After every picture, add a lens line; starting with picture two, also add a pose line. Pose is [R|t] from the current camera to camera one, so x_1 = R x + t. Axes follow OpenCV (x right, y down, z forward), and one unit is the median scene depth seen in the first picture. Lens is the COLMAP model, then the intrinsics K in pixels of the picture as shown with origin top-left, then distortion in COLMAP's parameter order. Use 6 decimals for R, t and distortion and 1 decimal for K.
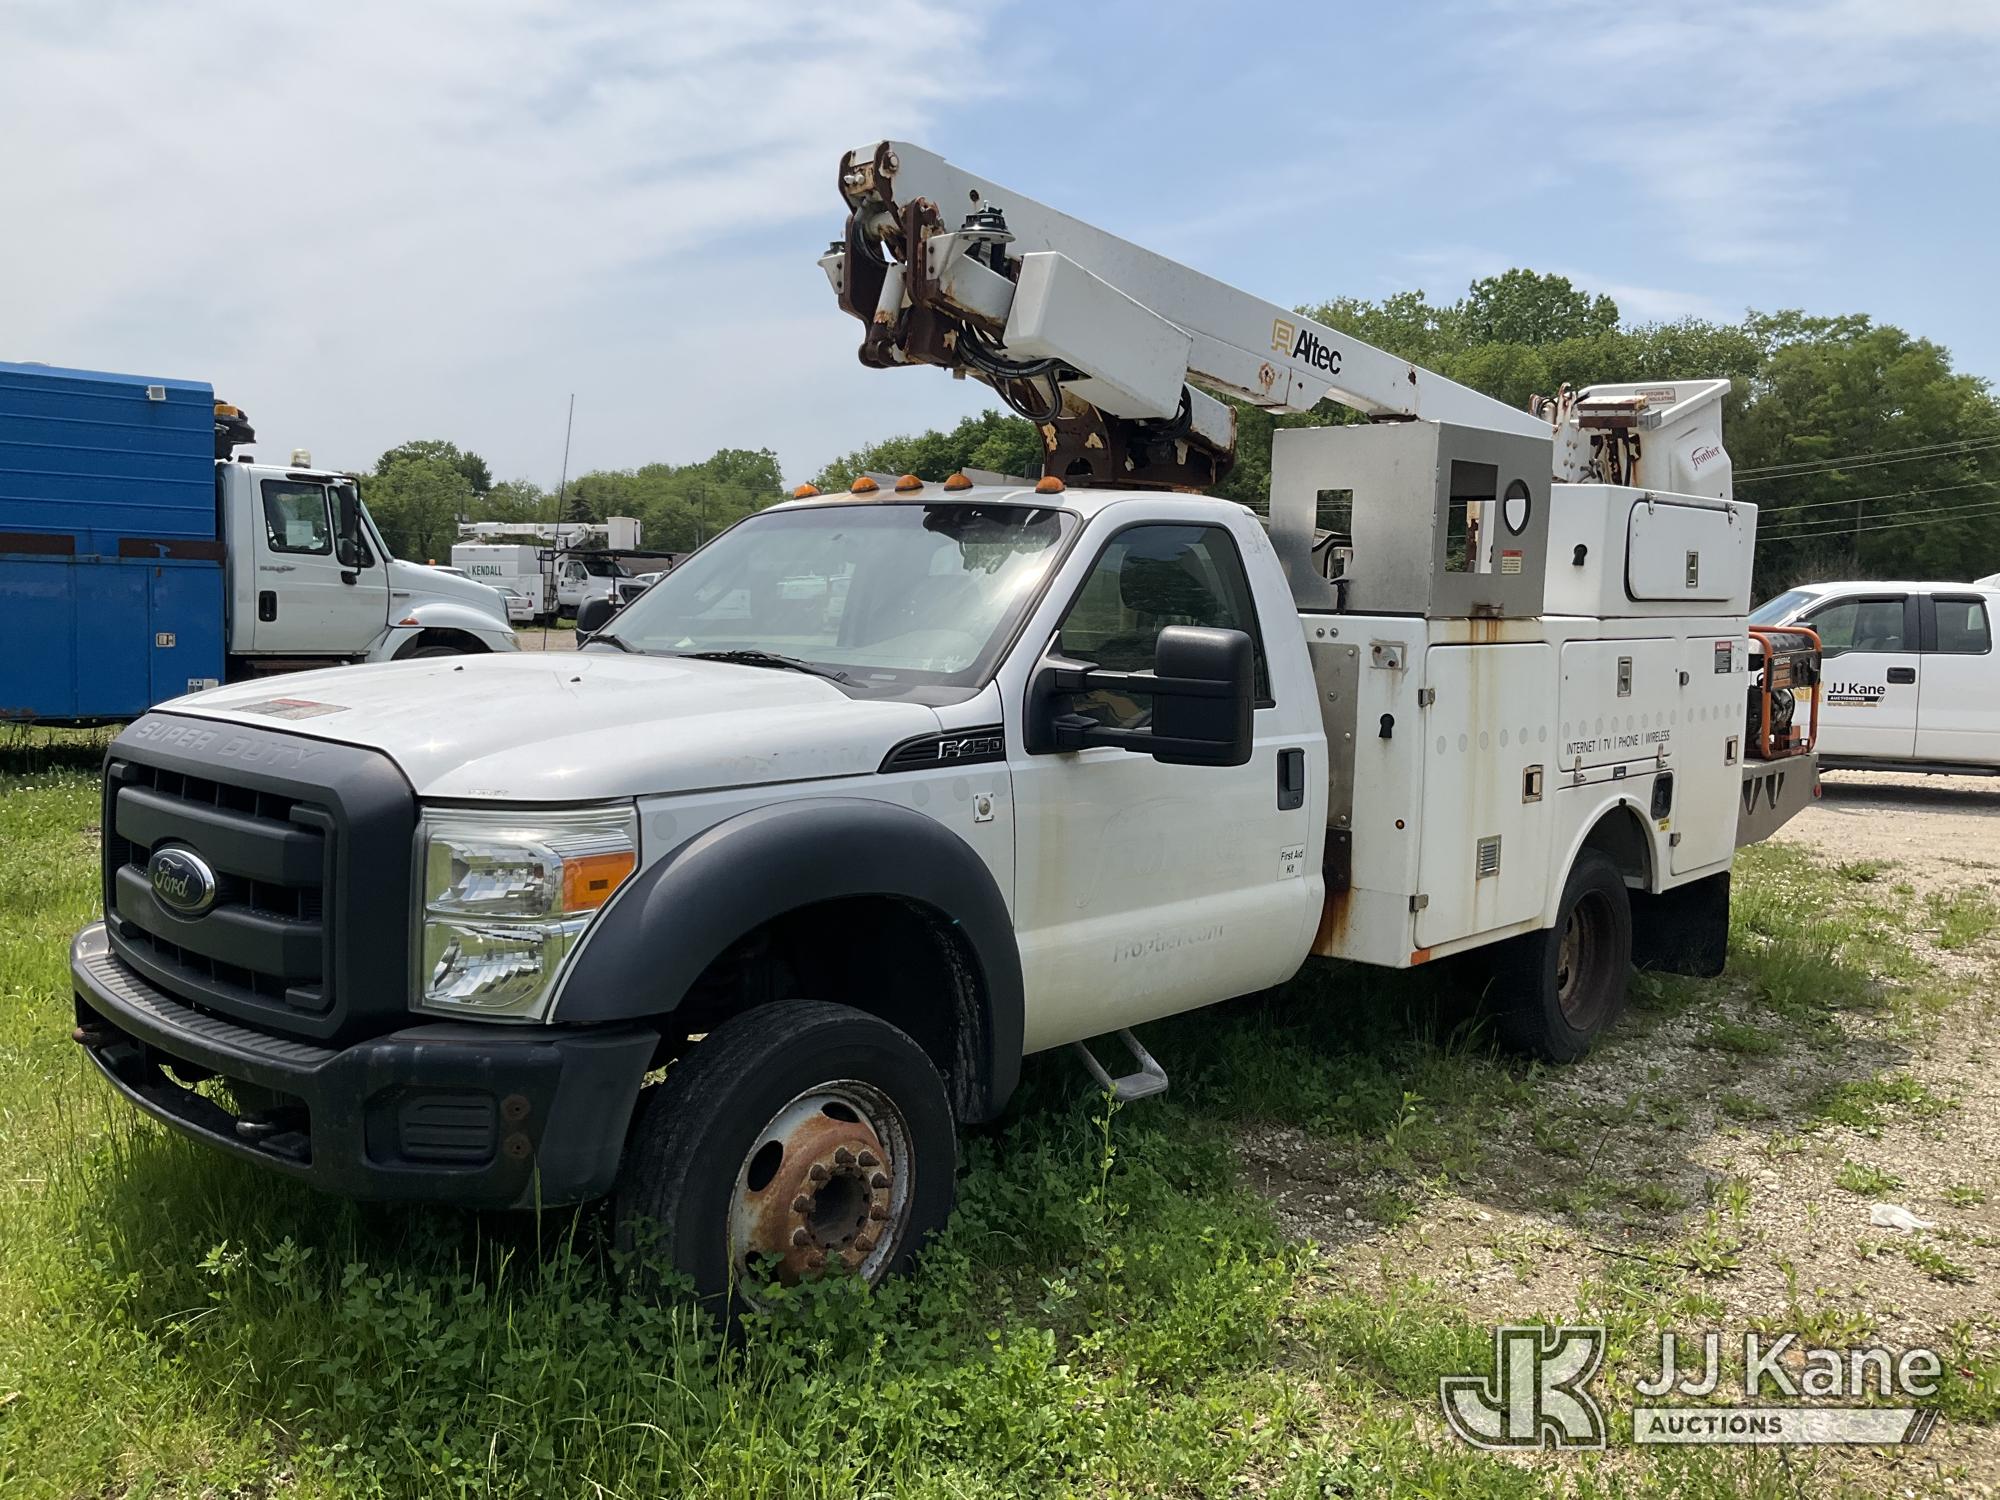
lens RADIAL K [[1758.9, 0, 1016.1], [0, 1758.9, 734.3], [0, 0, 1]] dist [0.016872, -0.052561]
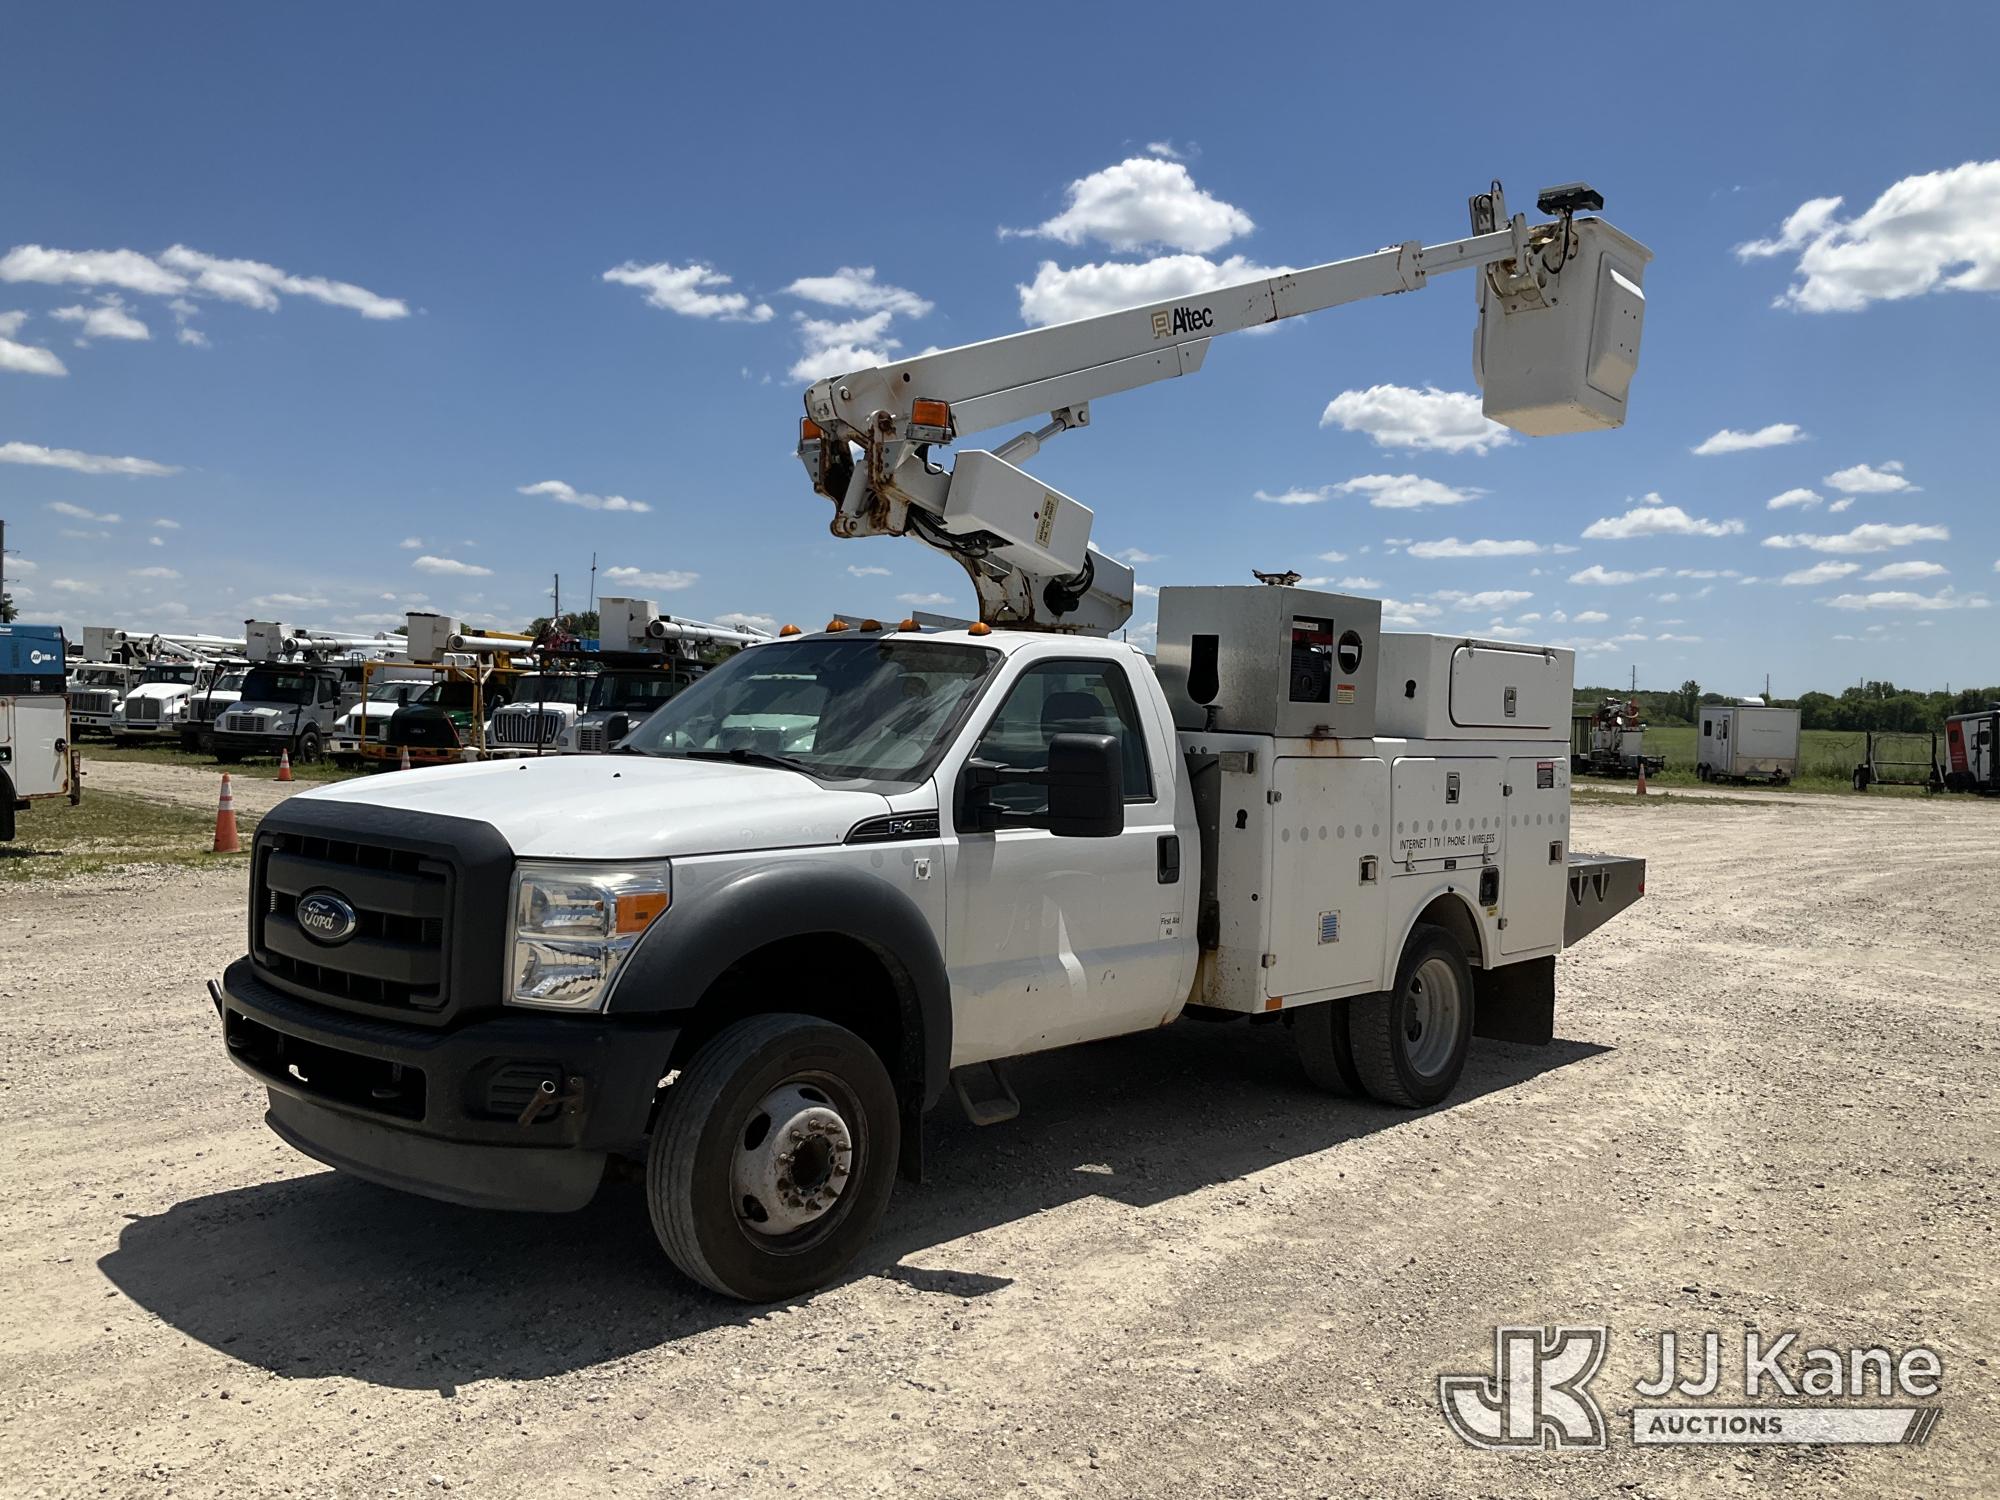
lens RADIAL K [[1758.9, 0, 1001.3], [0, 1758.9, 737.0], [0, 0, 1]] dist [0.016872, -0.052561]
pose [[0.999938, 0.005742, 0.009548, 0.022873], [-0.004986, 0.996985, -0.077430, 0.035376], [-0.009964, 0.077378, 0.996952, -0.277753]]
